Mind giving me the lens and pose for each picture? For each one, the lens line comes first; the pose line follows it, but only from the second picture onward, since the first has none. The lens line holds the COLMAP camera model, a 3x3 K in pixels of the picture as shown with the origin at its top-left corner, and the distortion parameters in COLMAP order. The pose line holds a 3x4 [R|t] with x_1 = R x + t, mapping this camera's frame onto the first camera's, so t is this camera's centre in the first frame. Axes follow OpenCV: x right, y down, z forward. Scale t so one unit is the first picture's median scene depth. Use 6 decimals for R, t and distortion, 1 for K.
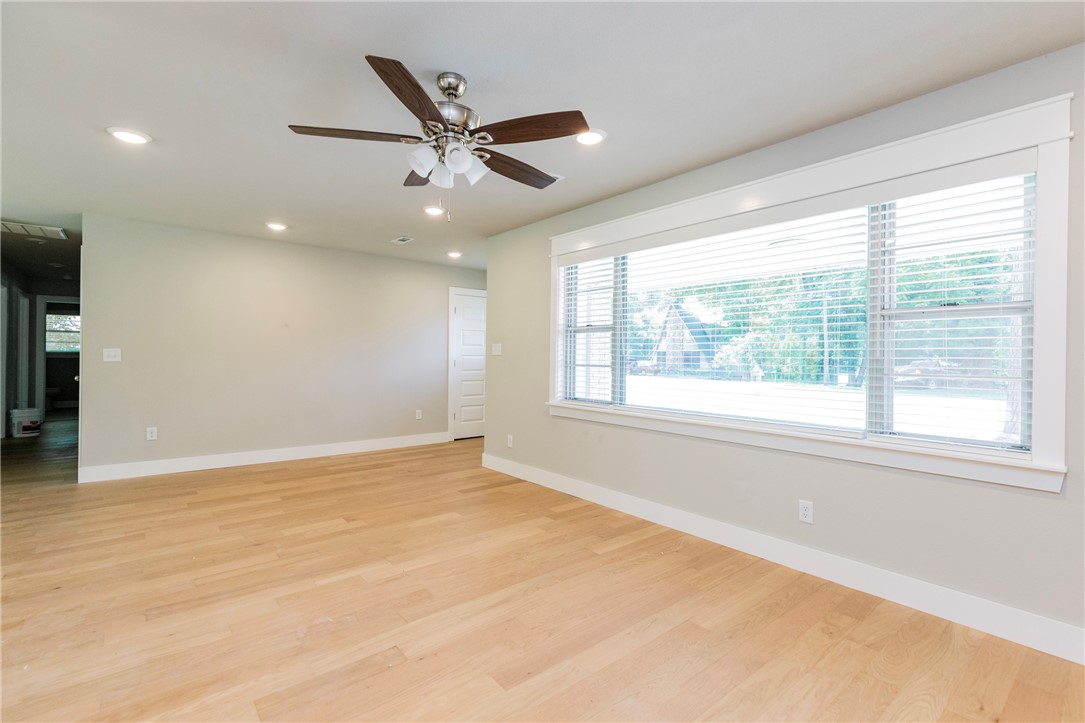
lens RADIAL K [[493.6, 0, 542.5], [0, 493.6, 357.9], [0, 0, 1]] dist [0.014980, -0.000409]
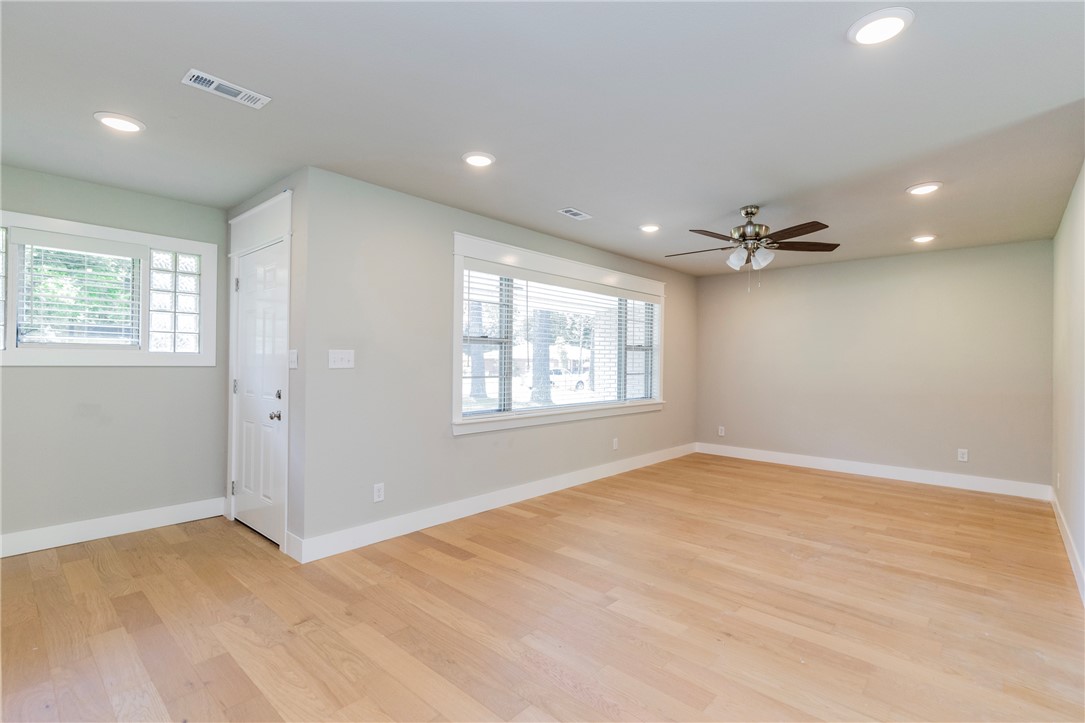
lens RADIAL K [[506.1, 0, 563.9], [0, 506.1, 360.7], [0, 0, 1]] dist [0.011666, 0.000028]
pose [[-0.165984, -0.010834, 0.986069, -1.227092], [-0.007314, 0.999926, 0.009755, -0.037028], [-0.986101, -0.005593, -0.166051, 1.316498]]
